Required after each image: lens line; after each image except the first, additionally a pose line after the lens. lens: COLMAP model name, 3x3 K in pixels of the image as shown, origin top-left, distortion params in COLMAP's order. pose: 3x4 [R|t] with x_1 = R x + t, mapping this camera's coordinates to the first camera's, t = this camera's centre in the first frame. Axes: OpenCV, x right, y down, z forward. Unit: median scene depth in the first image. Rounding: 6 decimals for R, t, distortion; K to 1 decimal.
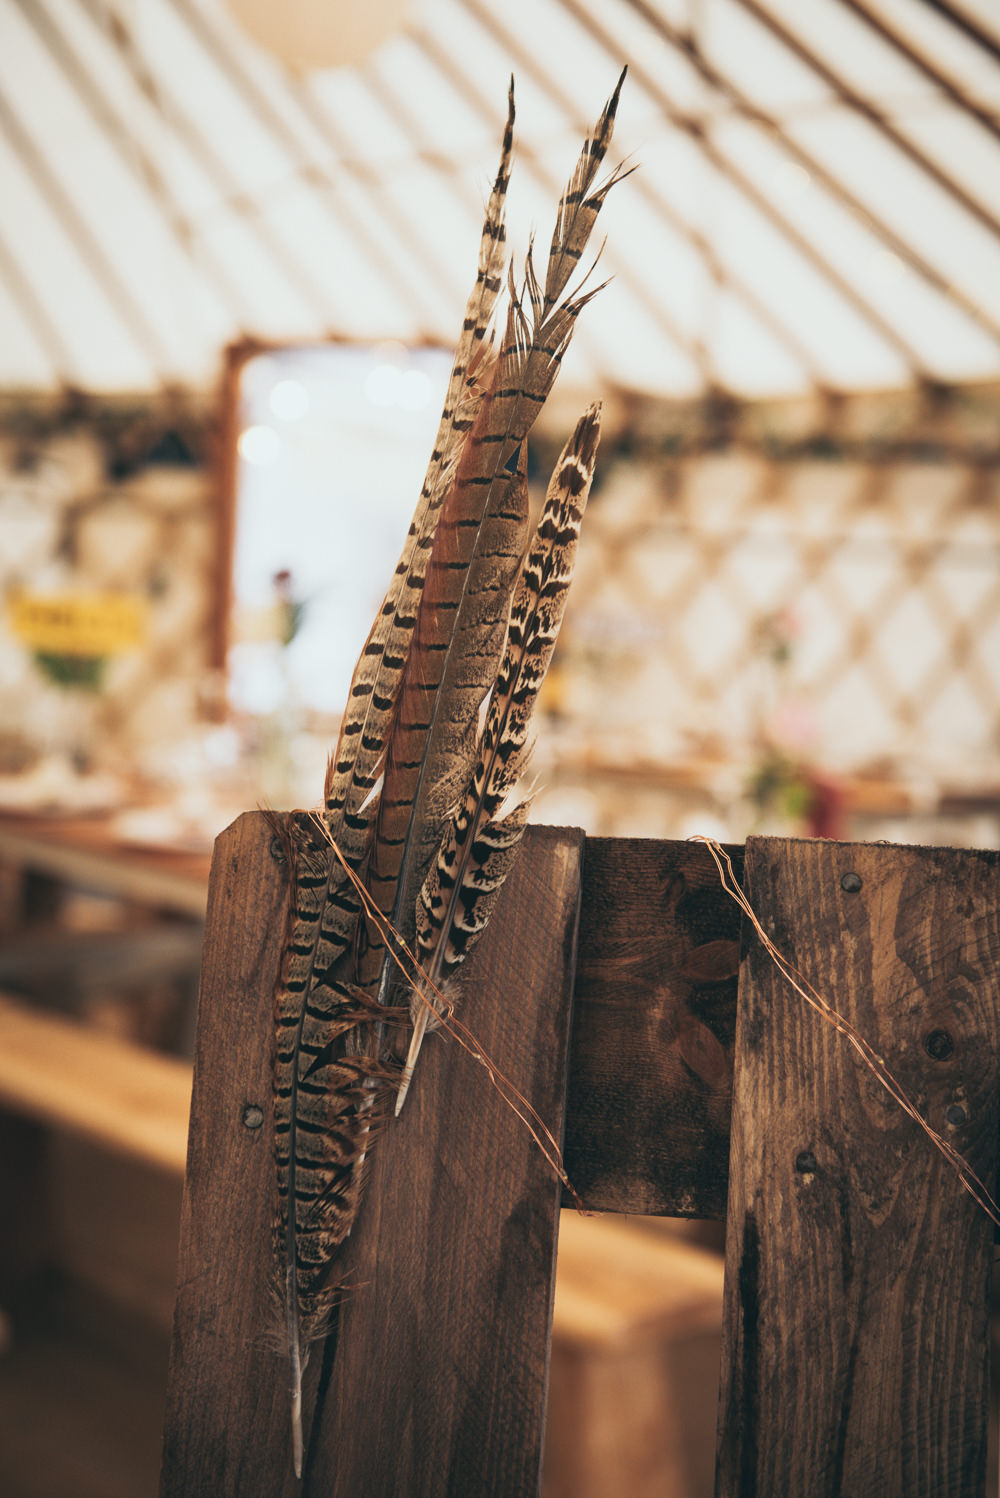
lens RADIAL K [[2363.8, 0, 499.1], [0, 2363.8, 738.2], [0, 0, 1]] dist [0.126302, 0.000000]
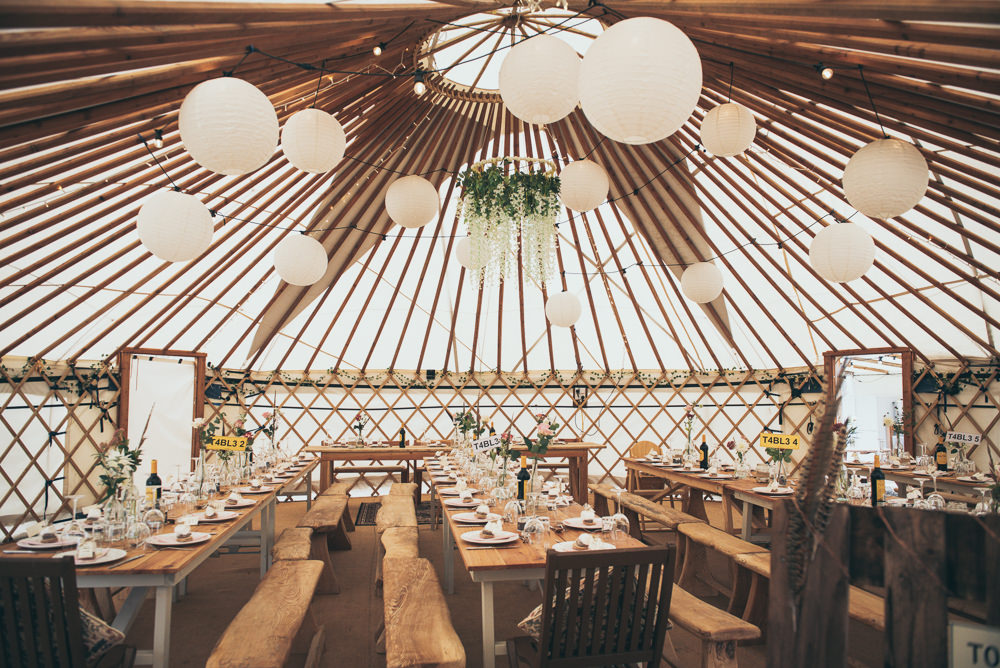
lens RADIAL K [[684.9, 0, 508.6], [0, 684.9, 339.1], [0, 0, 1]] dist [-0.047231, -0.002772]
pose [[0.841864, -0.089651, -0.532192, 0.218394], [-0.010802, 0.983110, -0.182699, -0.034180], [0.539582, 0.159556, 0.826676, -0.603094]]
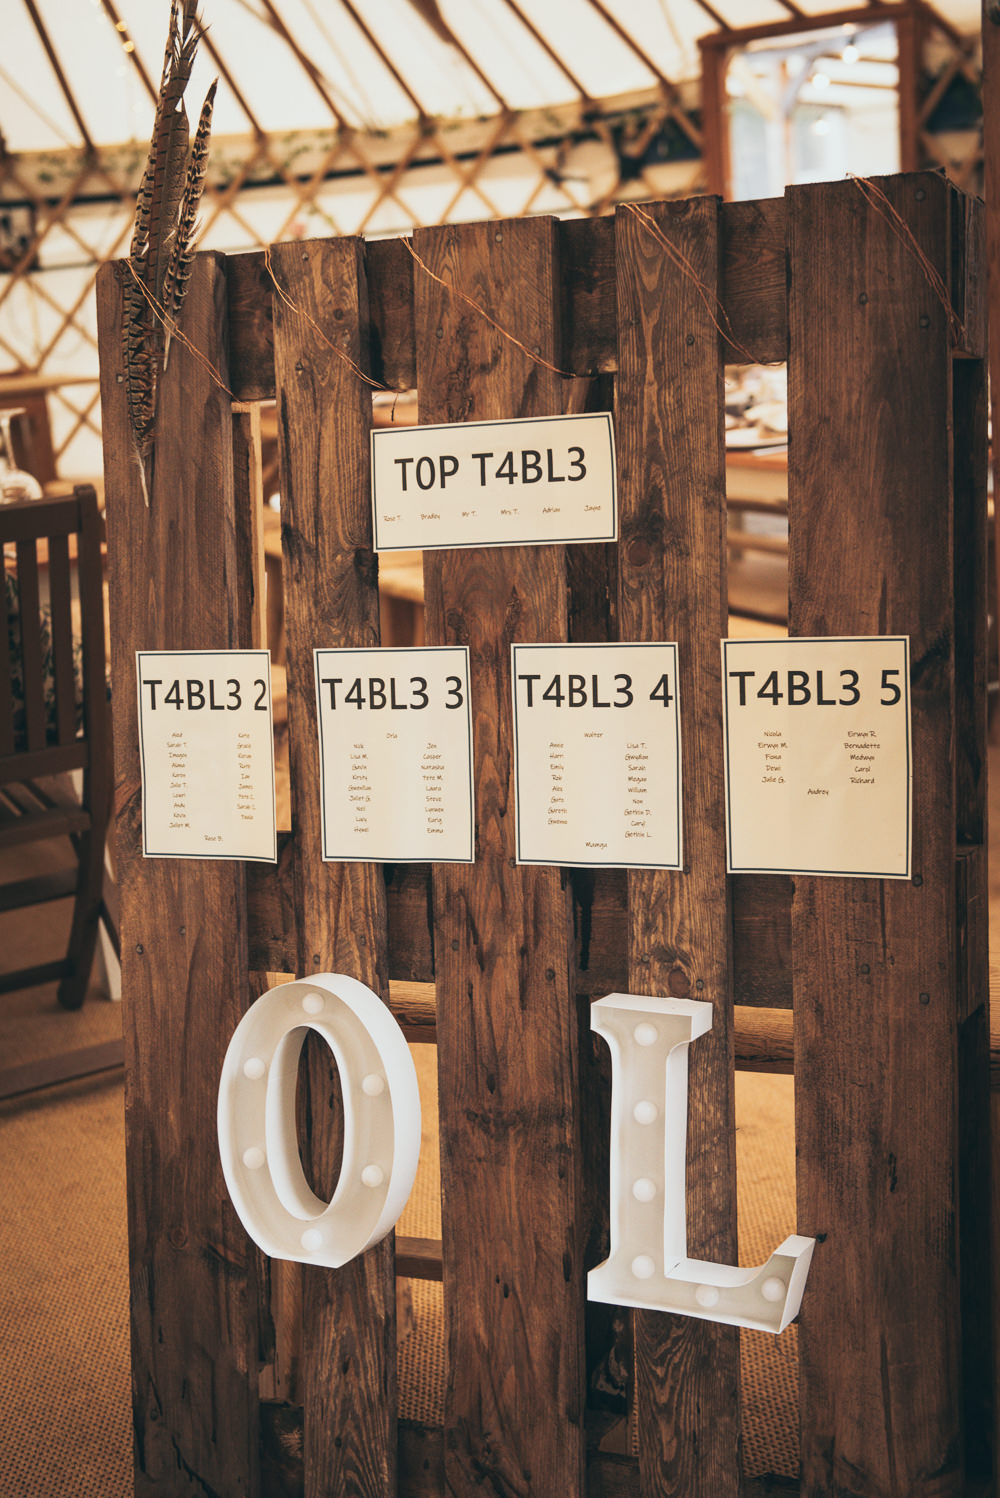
lens RADIAL K [[2173.1, 0, 499.7], [0, 2173.1, 751.3], [0, 0, 1]] dist [0.098872, 0.000000]
pose [[0.950550, -0.064357, -0.303830, 1.026401], [0.108568, 0.985429, 0.130930, 0.299863], [0.290976, -0.157442, 0.943687, -1.259396]]
